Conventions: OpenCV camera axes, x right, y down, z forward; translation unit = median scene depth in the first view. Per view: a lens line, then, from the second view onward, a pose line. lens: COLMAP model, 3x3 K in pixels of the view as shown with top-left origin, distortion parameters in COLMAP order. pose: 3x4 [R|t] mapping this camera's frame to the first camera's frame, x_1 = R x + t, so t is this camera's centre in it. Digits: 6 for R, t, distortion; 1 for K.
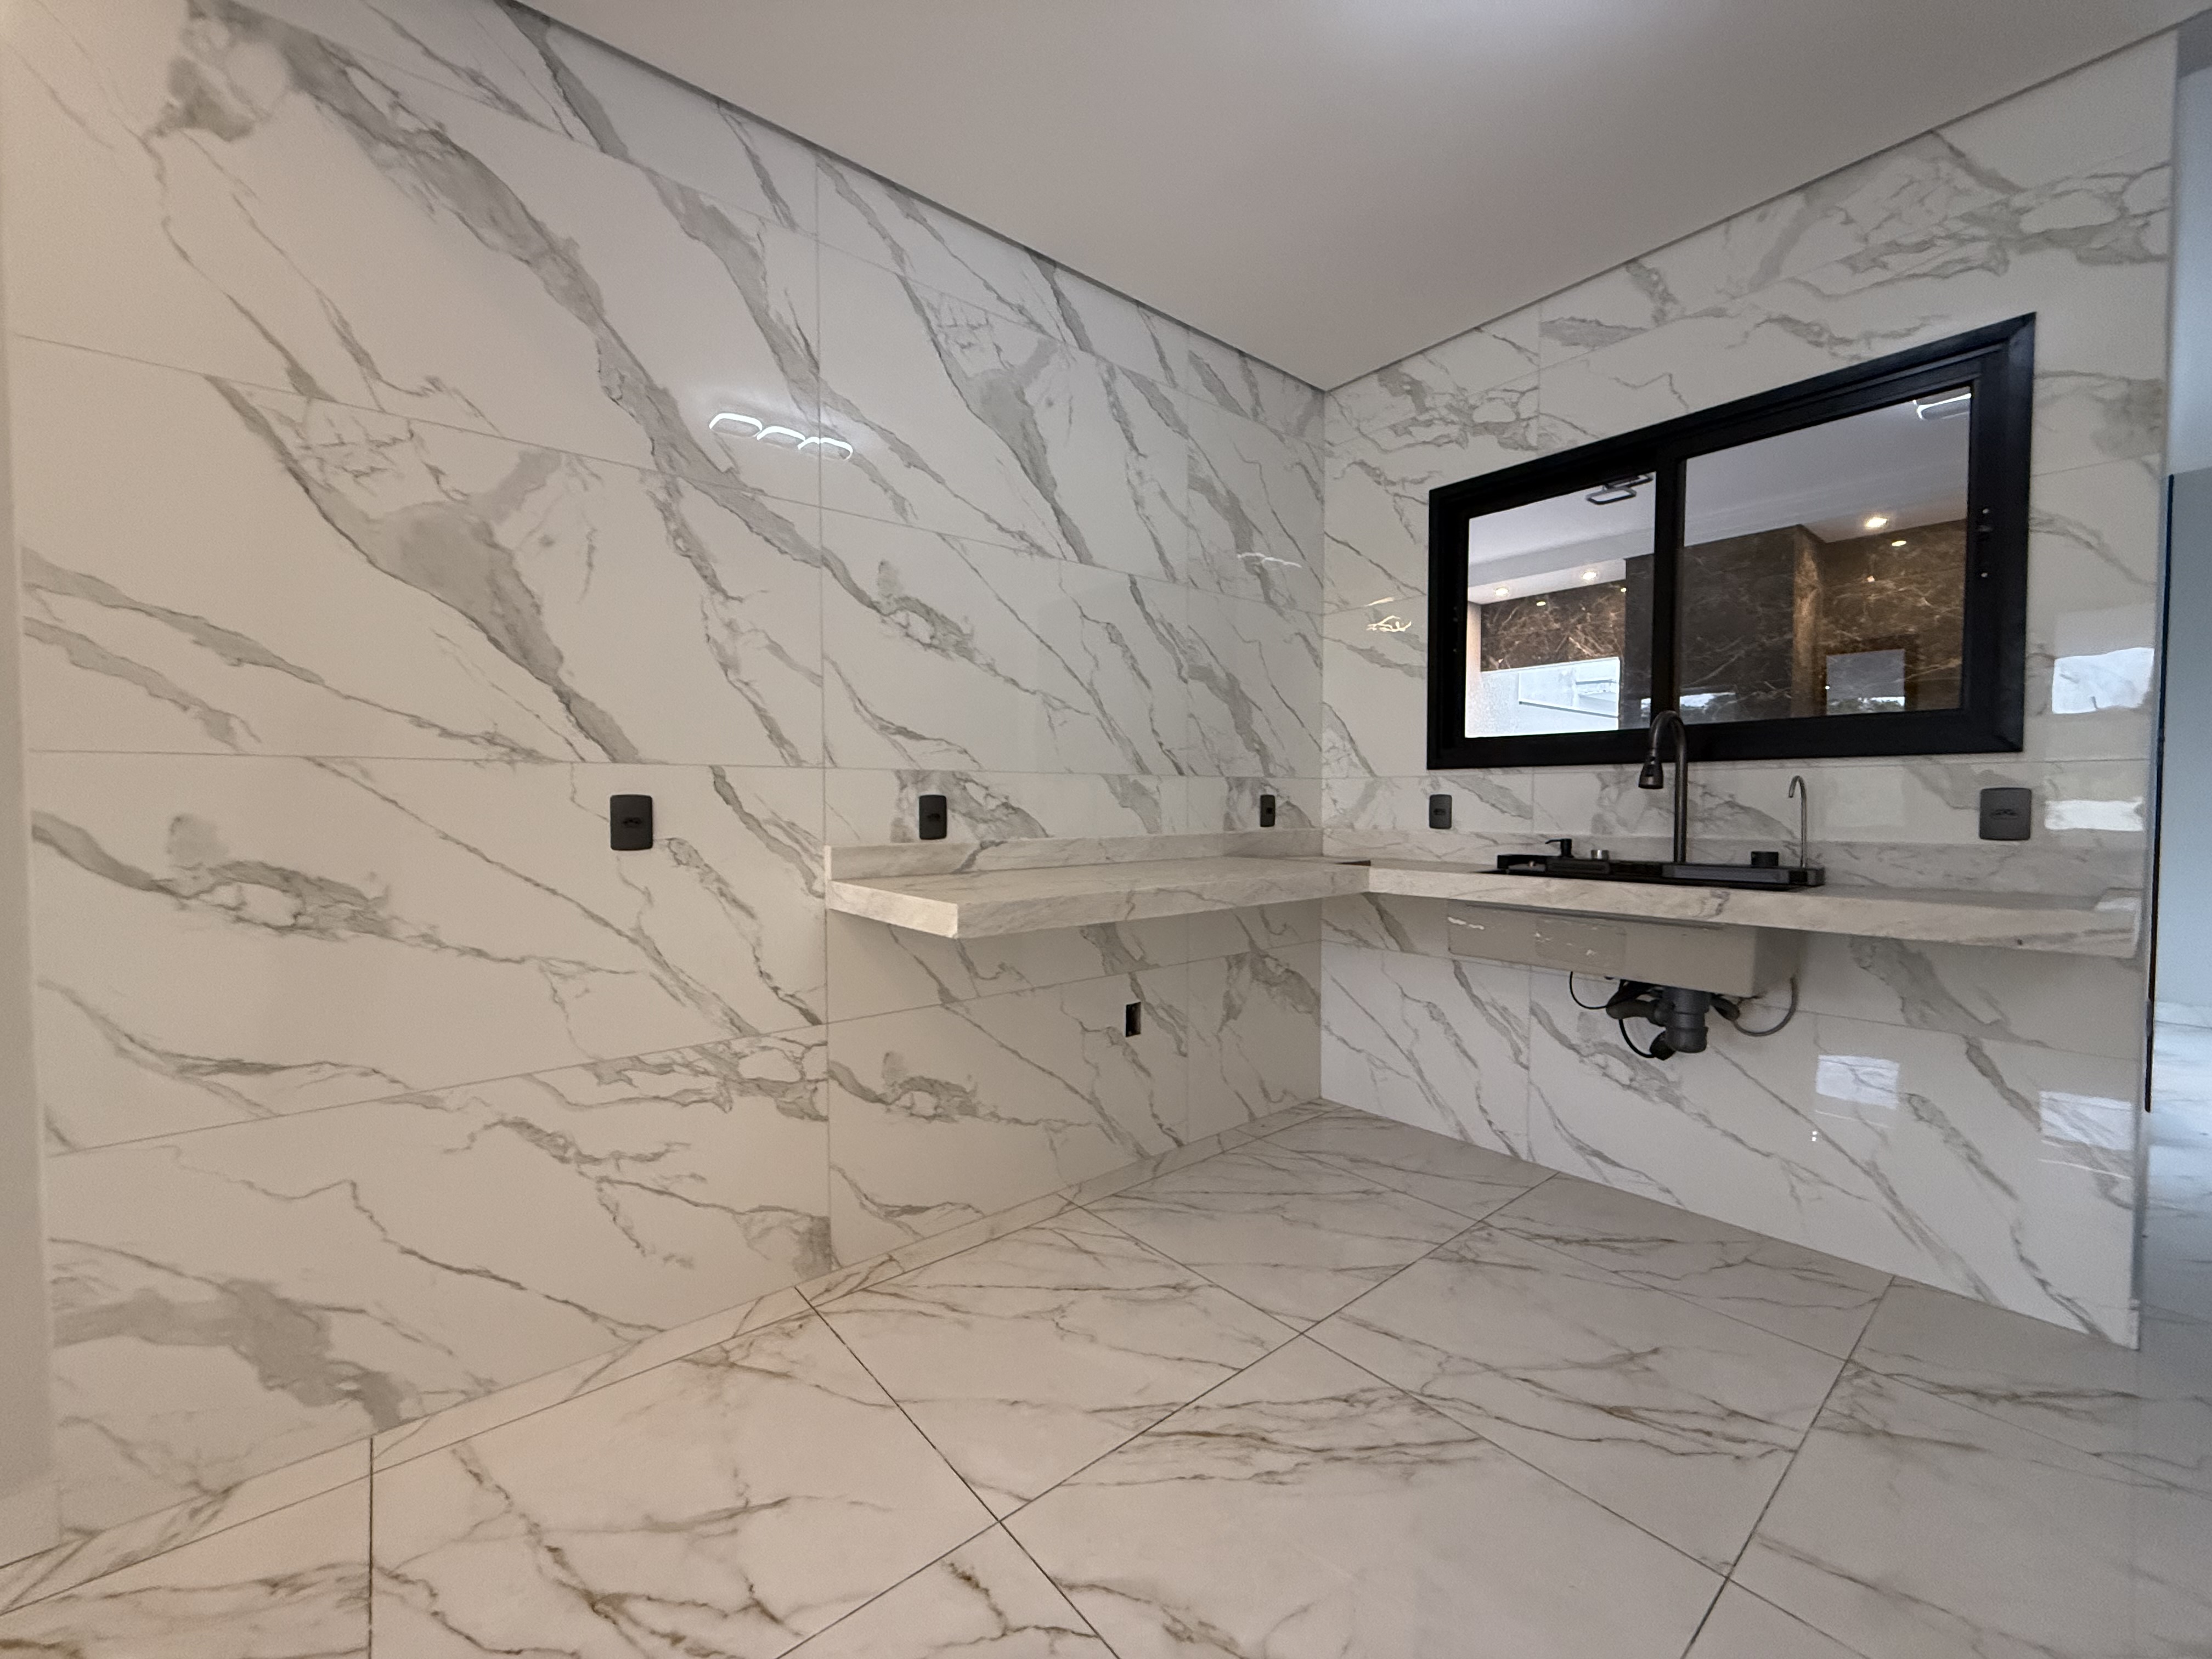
lens RADIAL K [[874.5, 0, 1101.1], [0, 874.5, 827.6], [0, 0, 1]] dist [-0.001955, 0.000468]
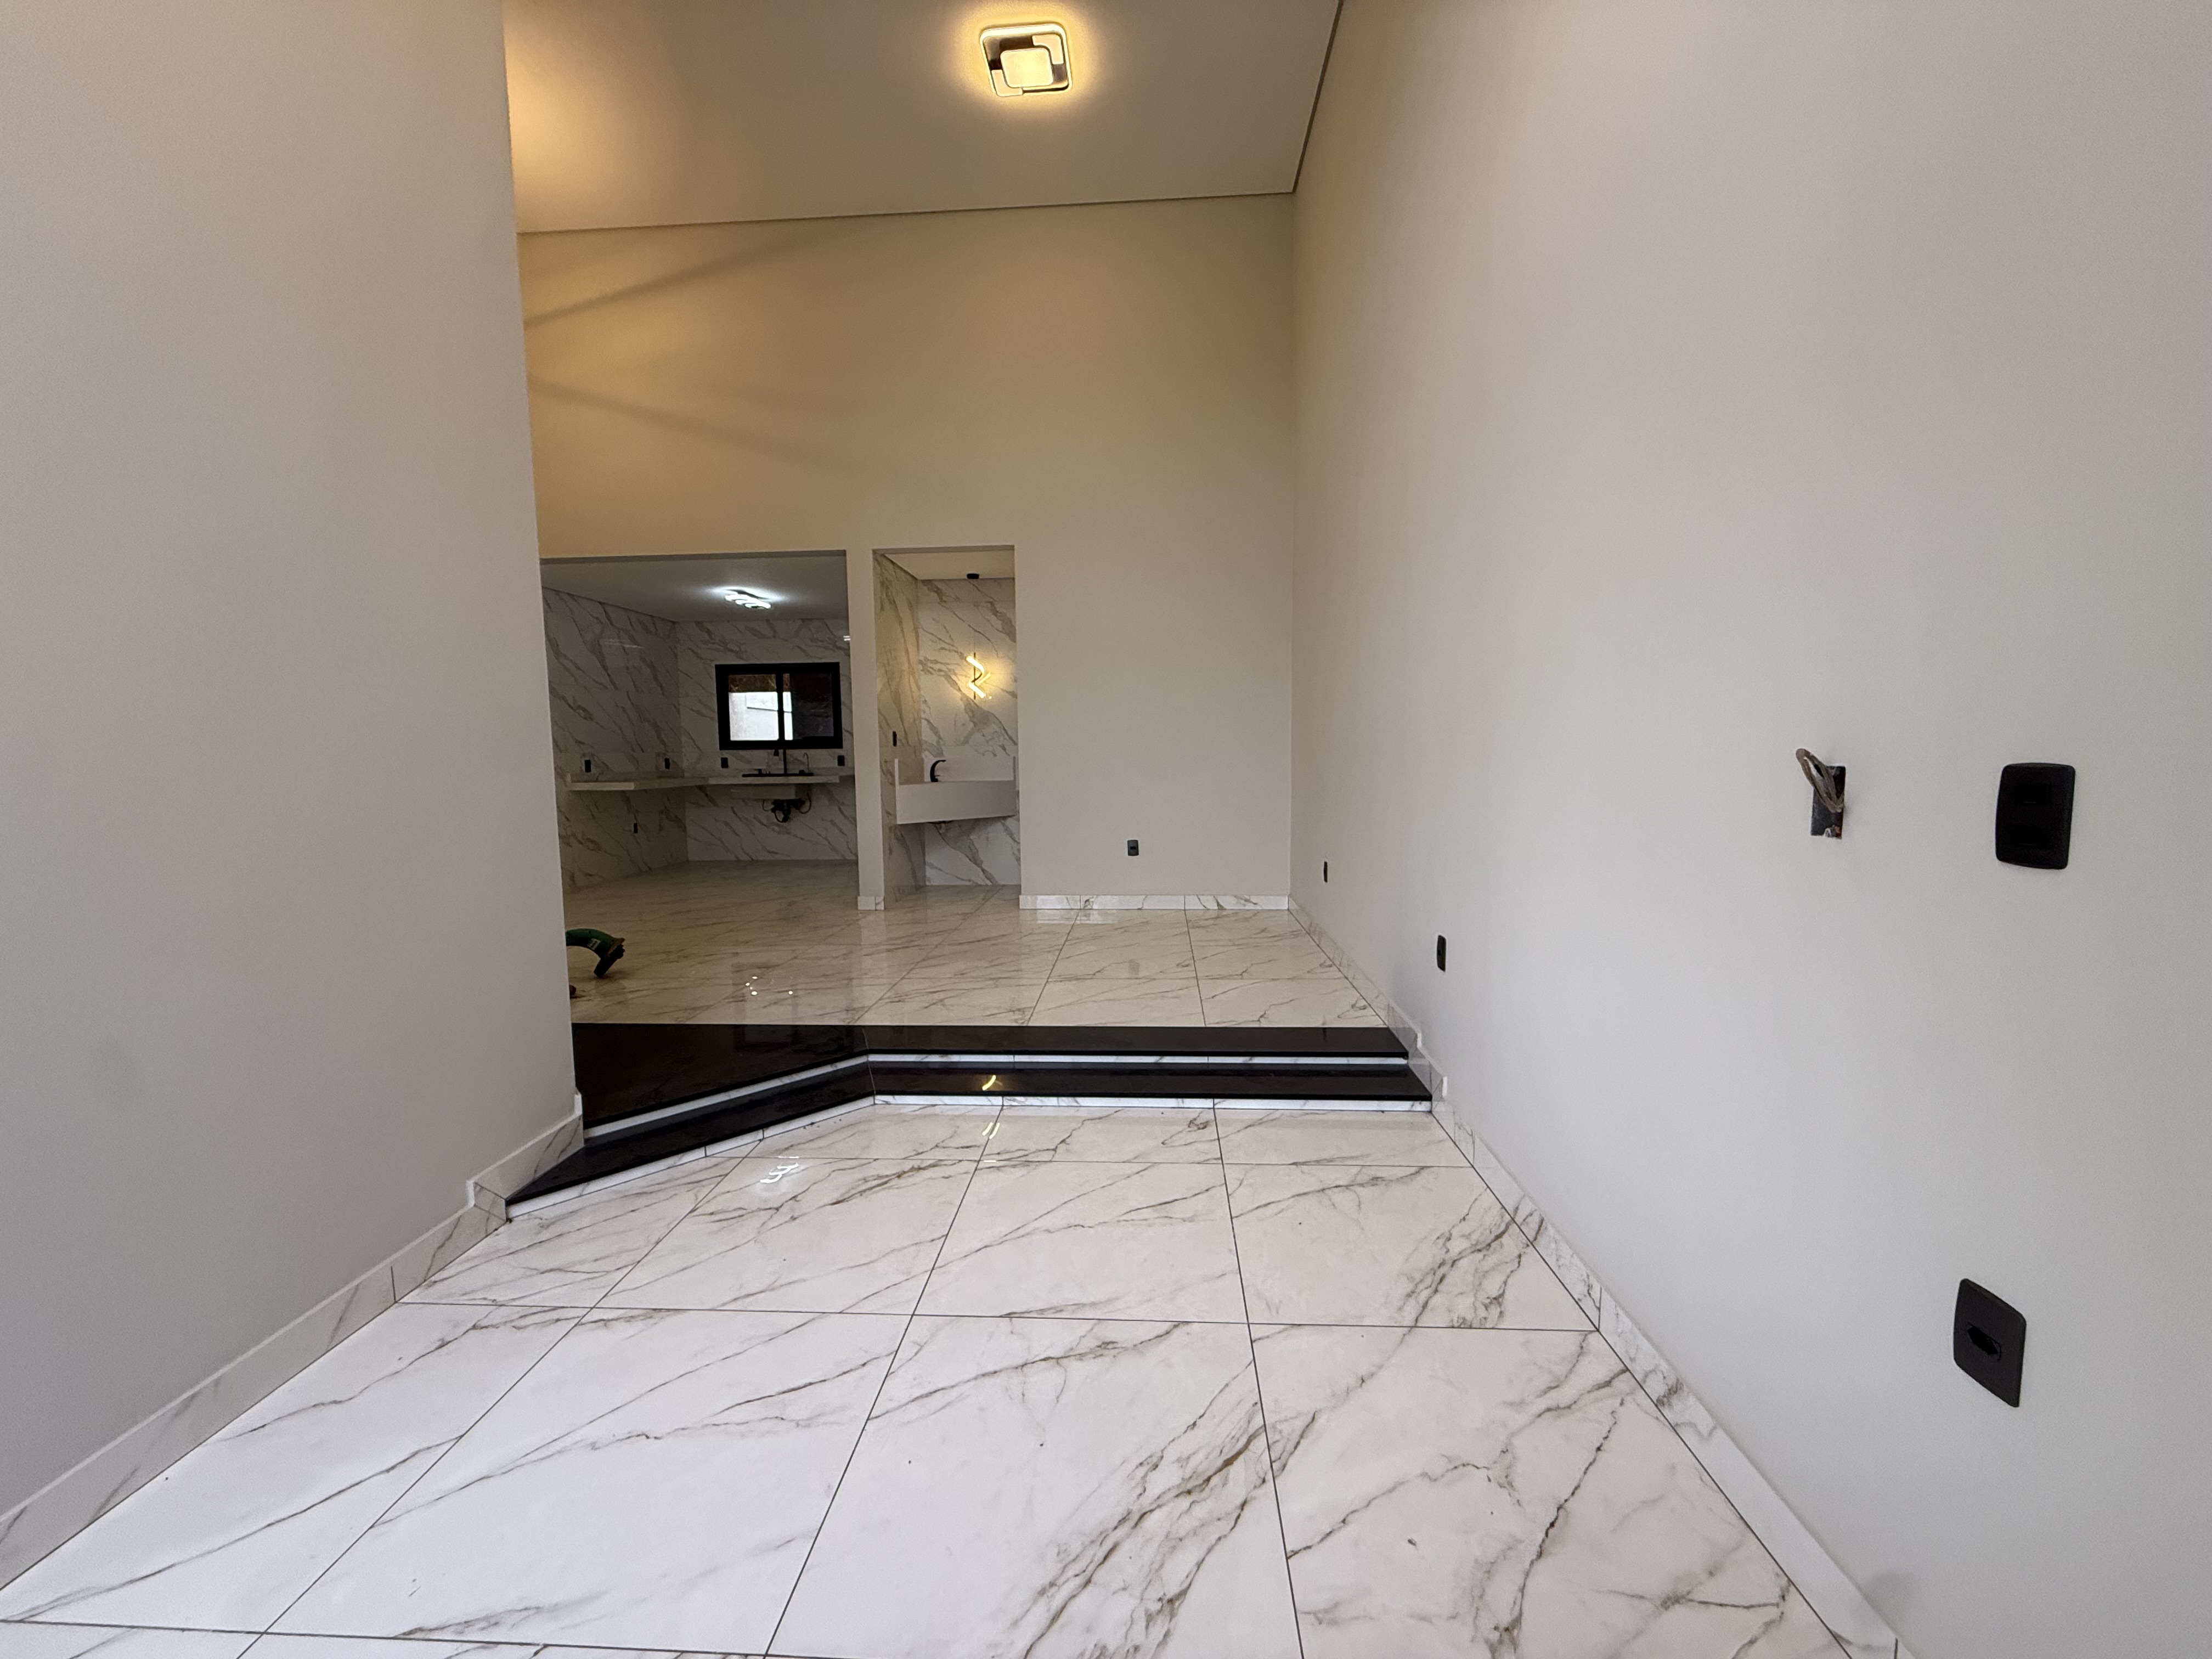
lens RADIAL K [[874.5, 0, 1101.5], [0, 874.5, 824.7], [0, 0, 1]] dist [-0.001955, 0.000468]
pose [[0.682885, -0.069754, 0.727188, -1.486021], [0.035437, 0.997422, 0.062397, 0.084953], [-0.729666, -0.016841, 0.683597, -3.232303]]
